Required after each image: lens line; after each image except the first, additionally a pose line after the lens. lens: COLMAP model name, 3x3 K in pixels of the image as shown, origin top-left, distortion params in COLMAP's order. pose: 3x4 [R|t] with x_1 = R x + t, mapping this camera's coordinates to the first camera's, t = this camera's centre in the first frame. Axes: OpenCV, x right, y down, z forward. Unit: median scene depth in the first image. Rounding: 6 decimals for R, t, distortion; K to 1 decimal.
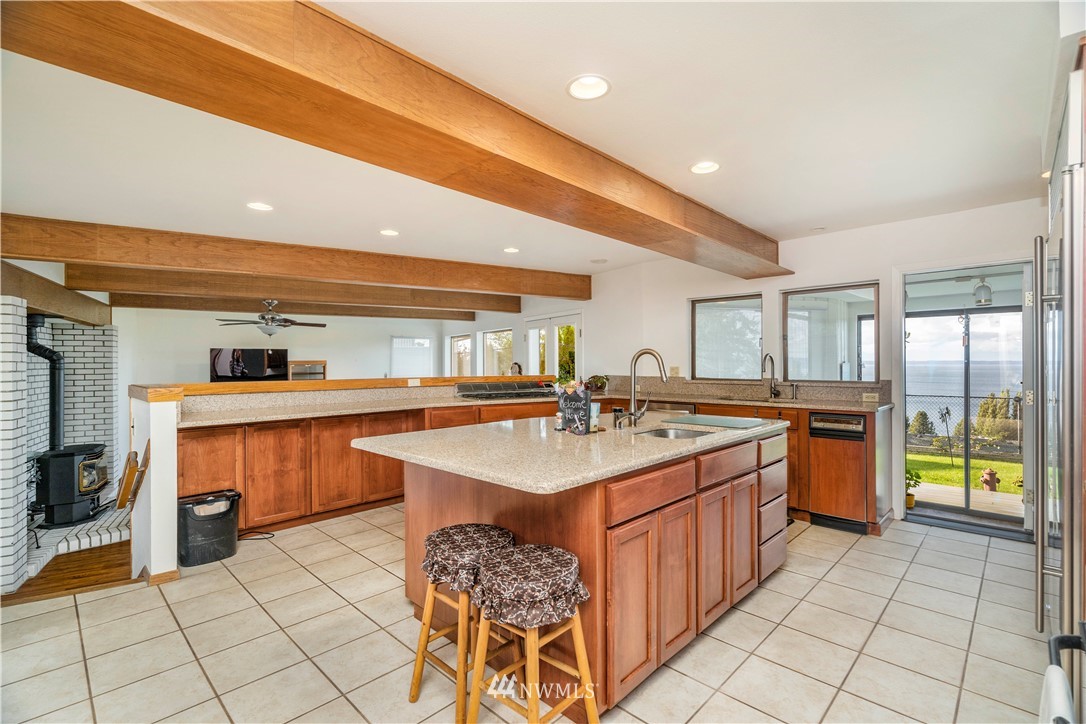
lens RADIAL K [[499.8, 0, 543.0], [0, 499.8, 362.0], [0, 0, 1]] dist [-0.001805, -0.000166]
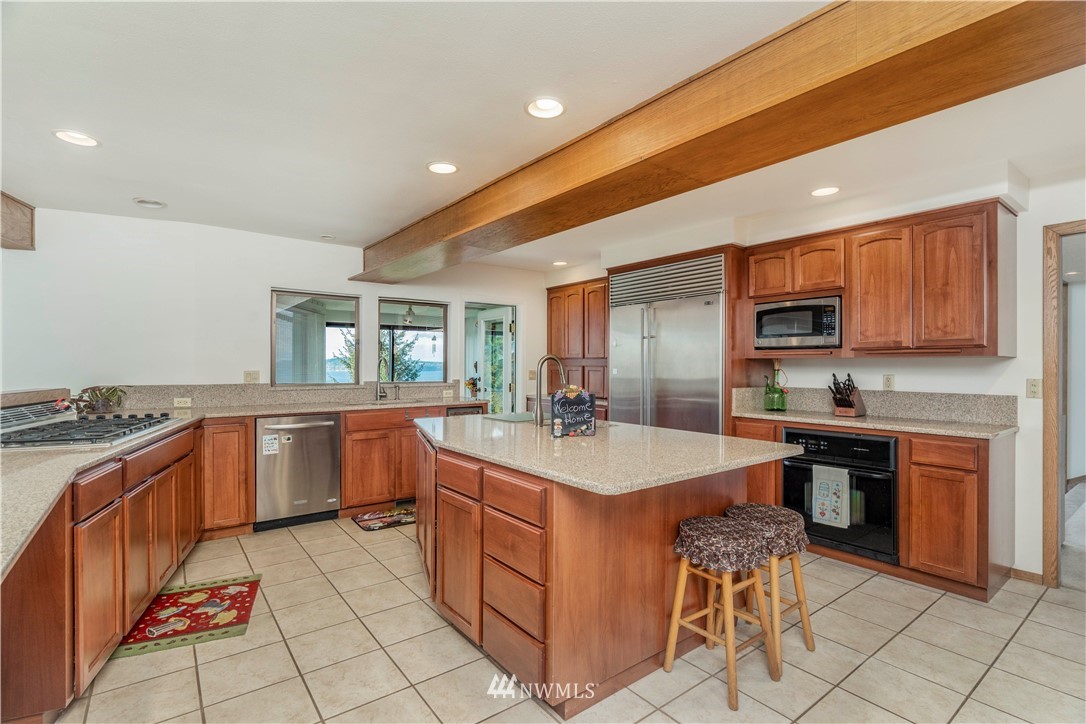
lens RADIAL K [[499.8, 0, 543.0], [0, 499.8, 362.0], [0, 0, 1]] dist [-0.001805, -0.000166]
pose [[0.141526, 0.011463, 0.989868, -0.950582], [-0.006504, 0.999922, -0.010649, 0.002072], [-0.989913, -0.004931, 0.141590, 0.907924]]
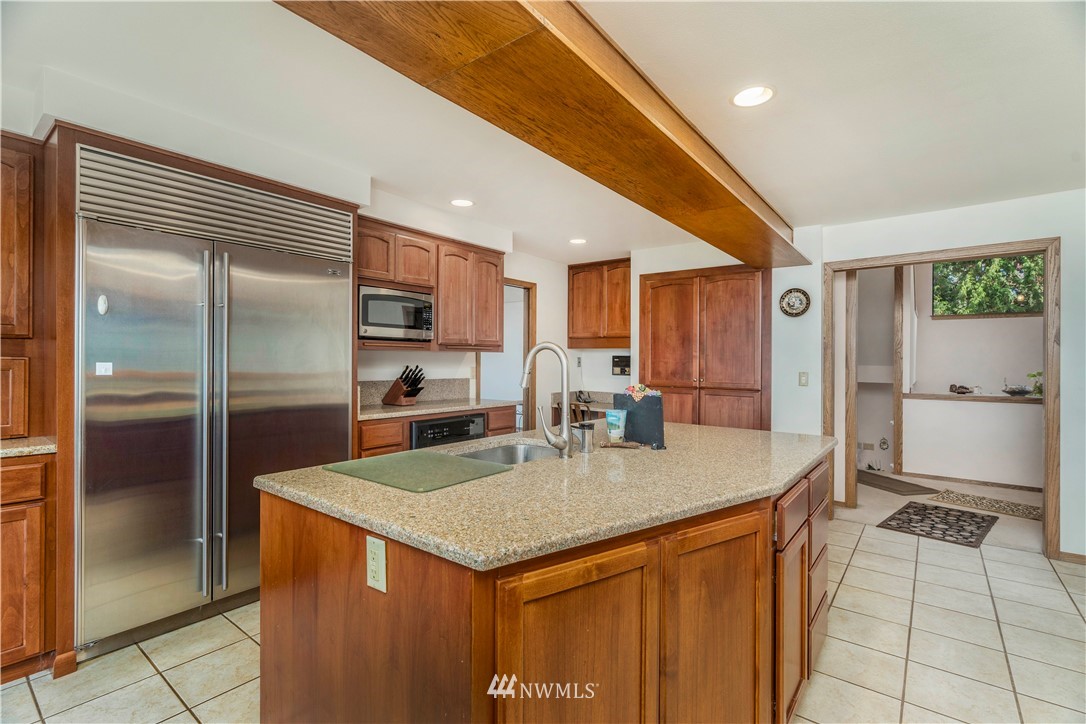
lens RADIAL K [[499.8, 0, 543.0], [0, 499.8, 362.0], [0, 0, 1]] dist [-0.001805, -0.000166]
pose [[-0.994510, -0.001869, -0.104623, 0.303819], [-0.001987, 0.999998, 0.001020, 0.001093], [0.104621, 0.001222, -0.994511, 1.803013]]
